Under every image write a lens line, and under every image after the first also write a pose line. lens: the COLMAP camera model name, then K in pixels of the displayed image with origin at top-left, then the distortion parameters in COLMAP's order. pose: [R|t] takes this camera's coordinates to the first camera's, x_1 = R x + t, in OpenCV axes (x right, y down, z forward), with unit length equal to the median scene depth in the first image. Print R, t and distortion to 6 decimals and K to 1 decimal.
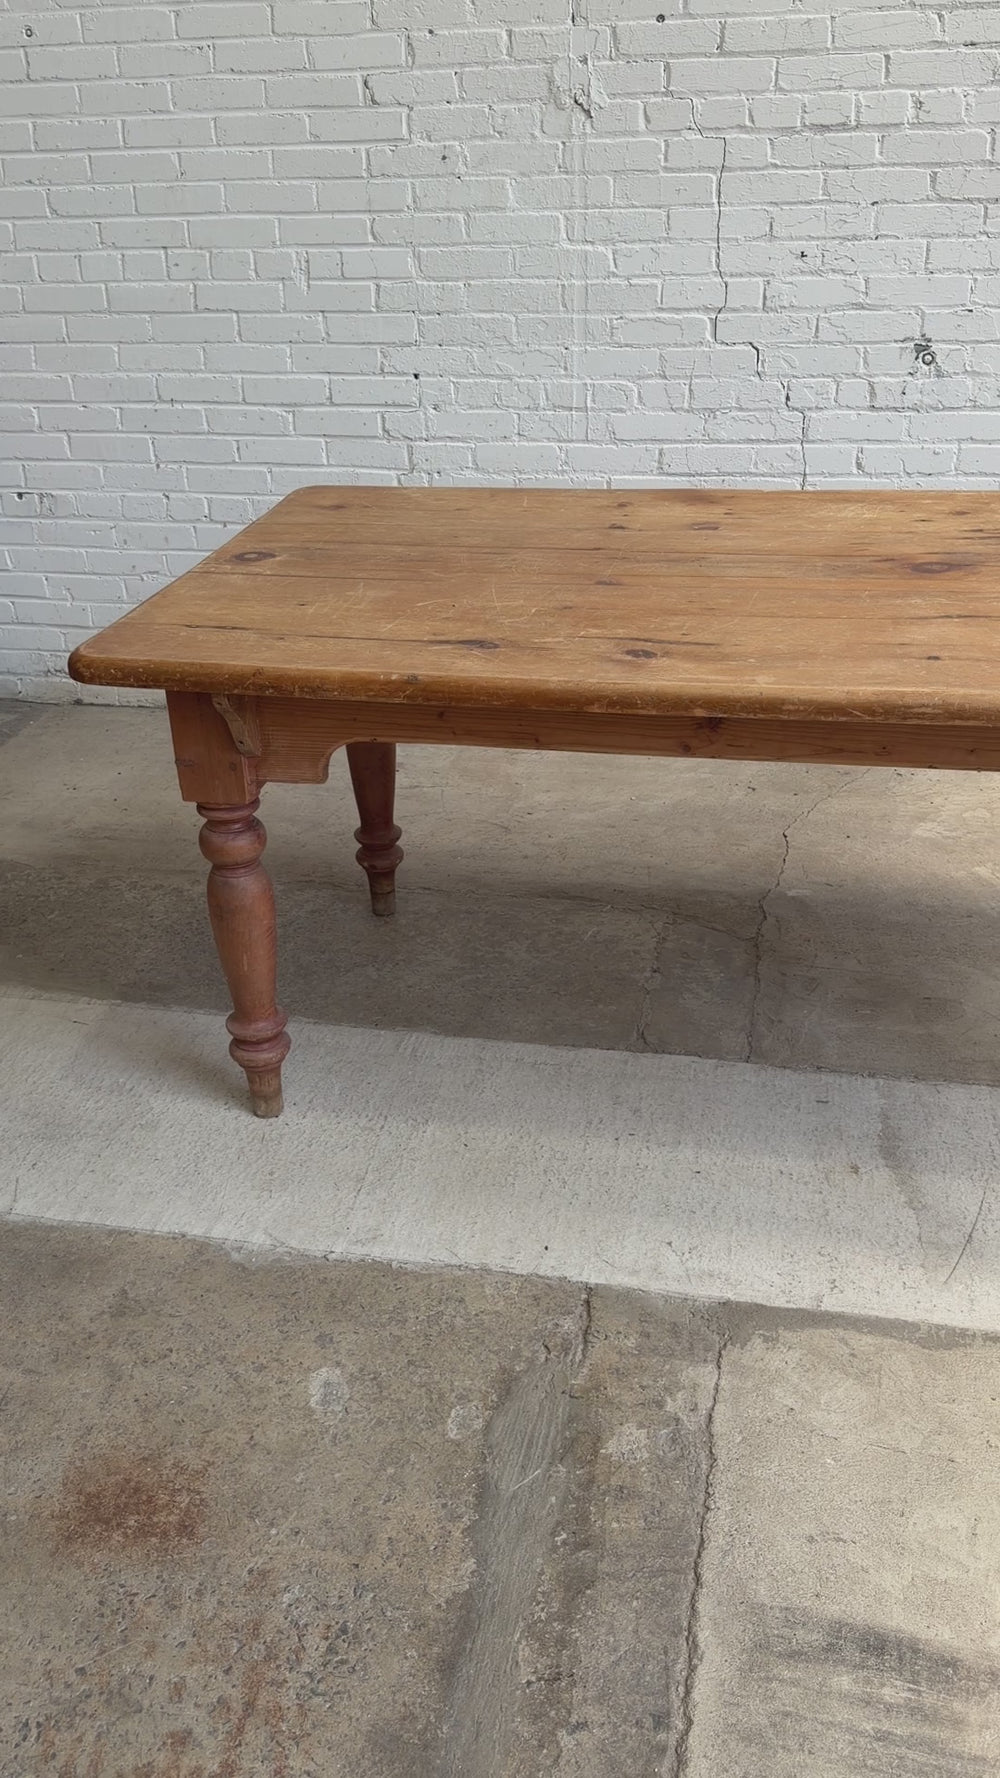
lens RADIAL K [[1582.7, 0, 472.0], [0, 1582.7, 892.2], [0, 0, 1]] dist [0.096844, -0.196374]
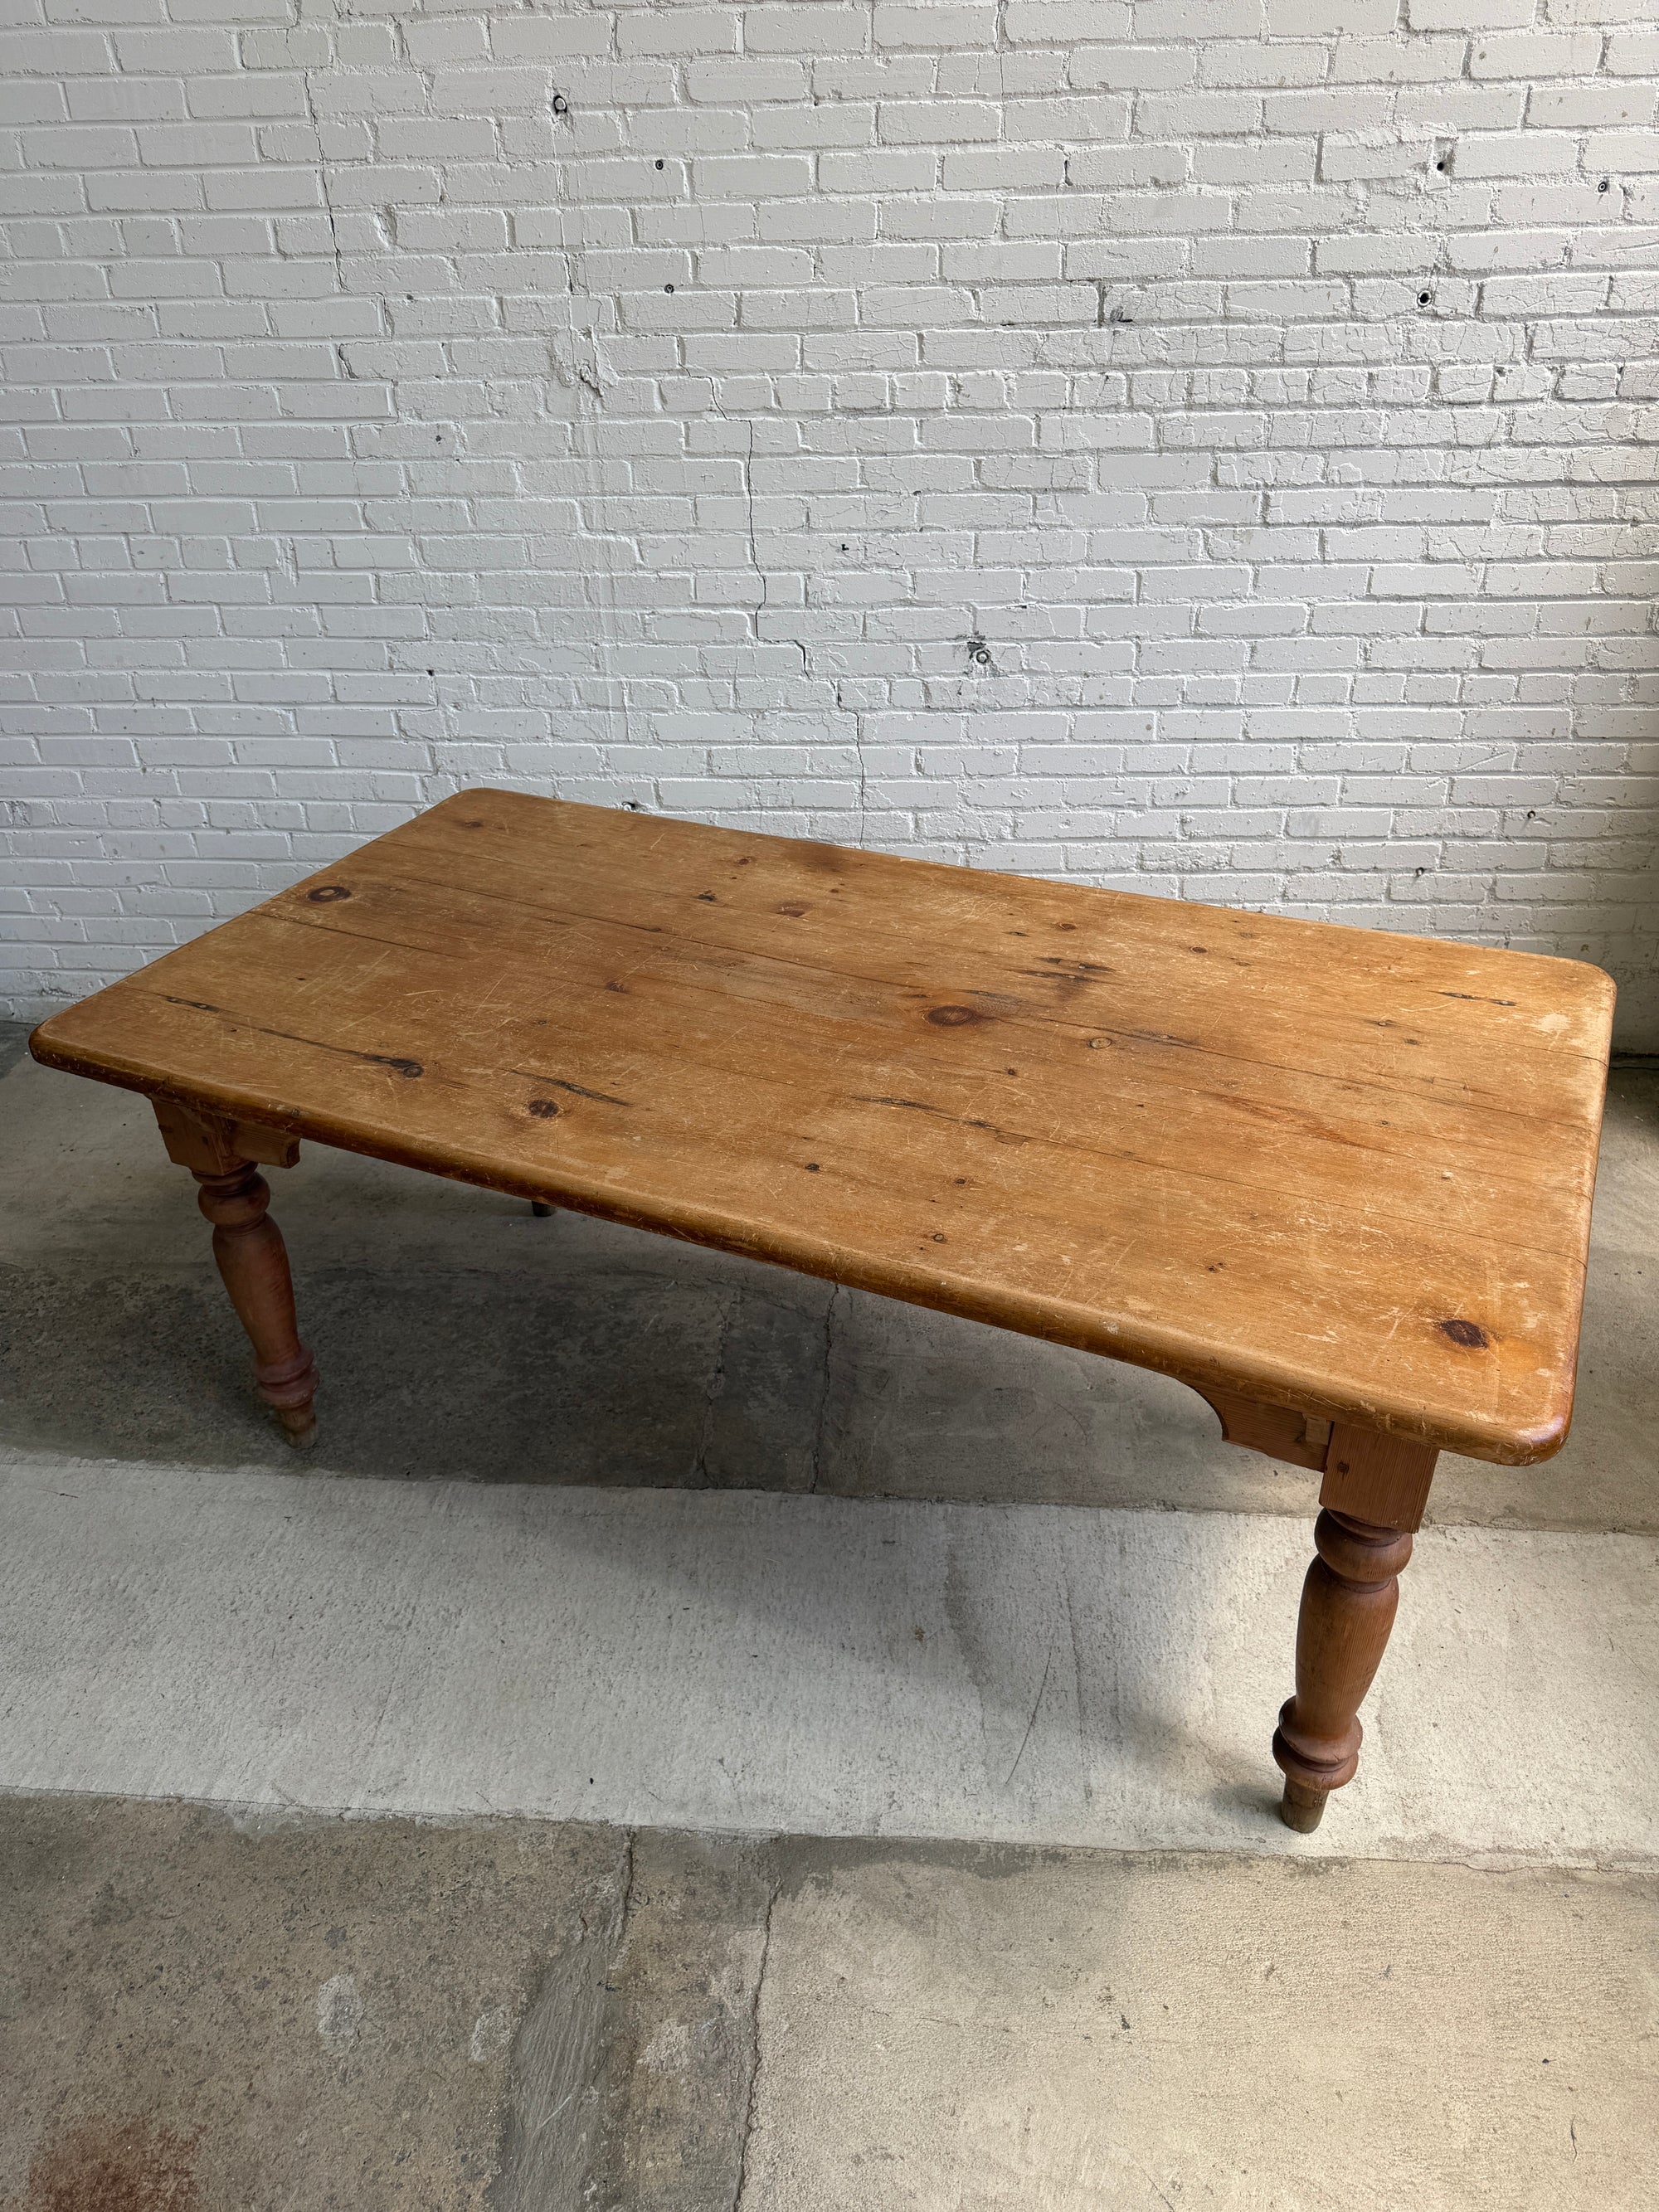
lens RADIAL K [[1629.7, 0, 823.9], [0, 1629.7, 1122.3], [0, 0, 1]] dist [0.013089, -0.023186]
pose [[0.990354, -0.062898, 0.123463, 0.076135], [0.052886, 0.995165, 0.082759, -0.190847], [-0.128071, -0.075431, 0.988892, 0.068389]]
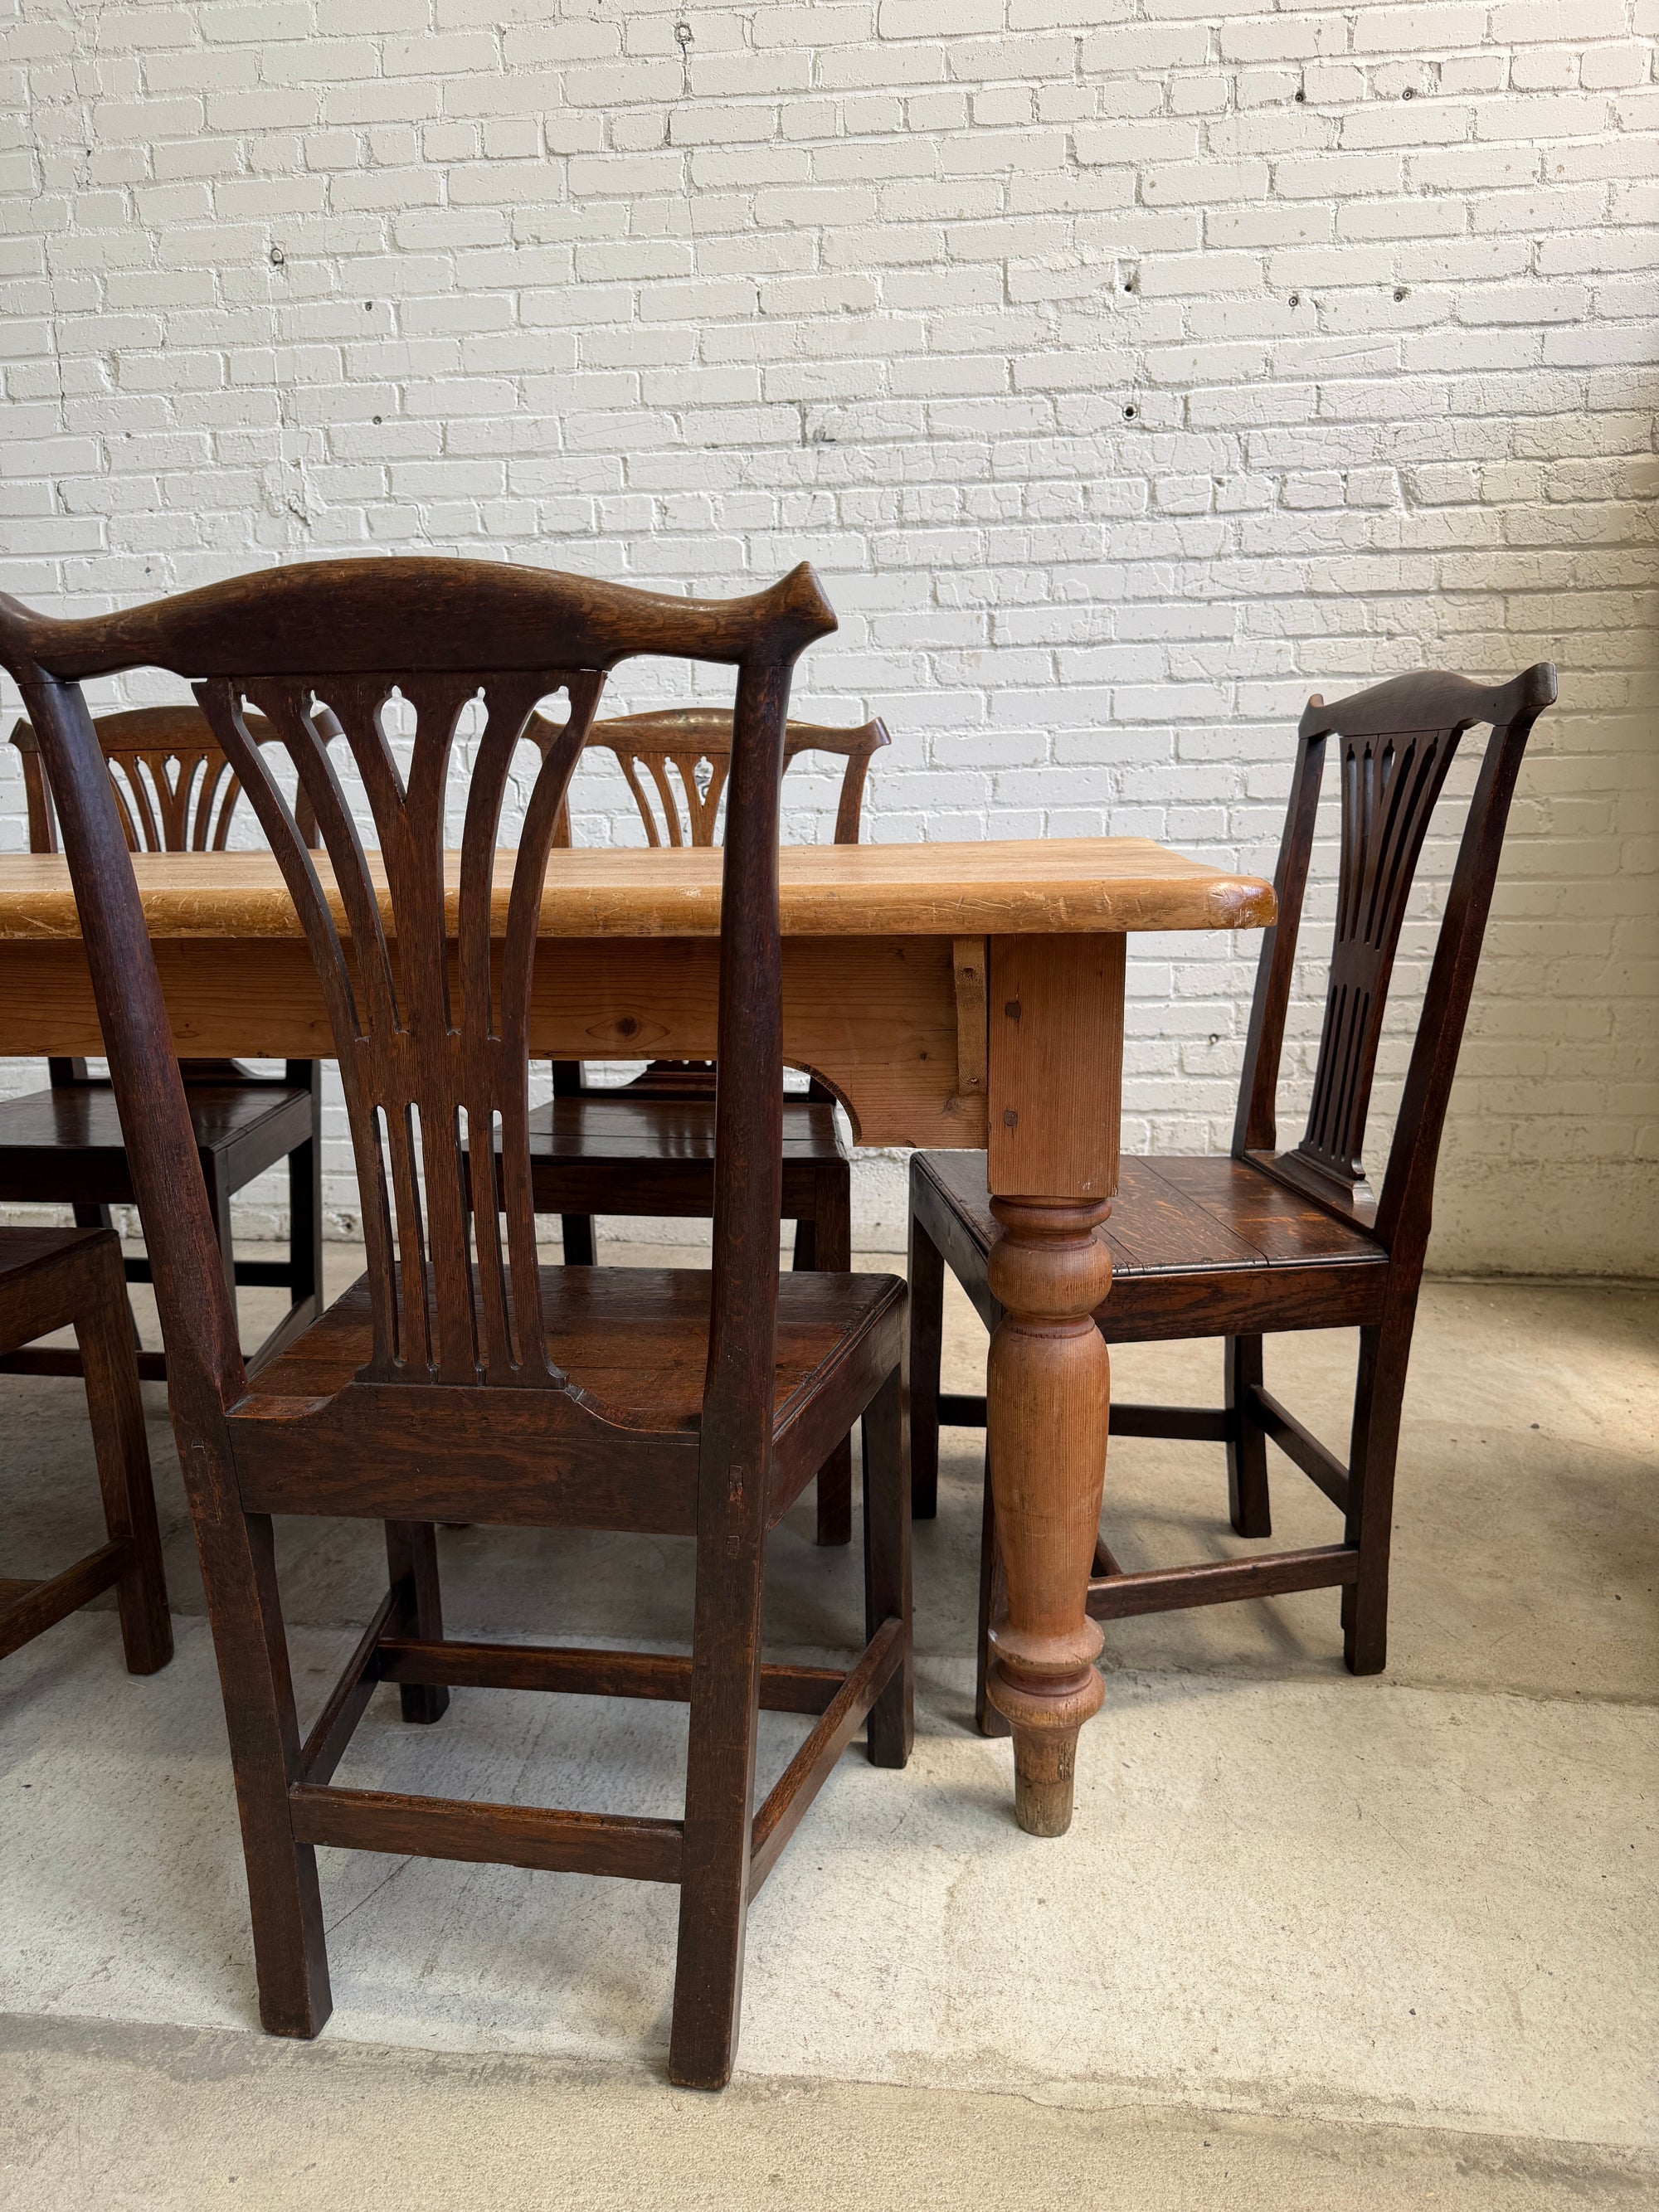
lens RADIAL K [[1629.7, 0, 821.5], [0, 1629.7, 1082.0], [0, 0, 1]] dist [0.013089, -0.023186]
pose [[0.995864, 0.003707, 0.090778, 0.348927], [0.023600, 0.954314, -0.297873, 0.102320], [-0.087735, 0.298783, 0.950279, 0.275006]]
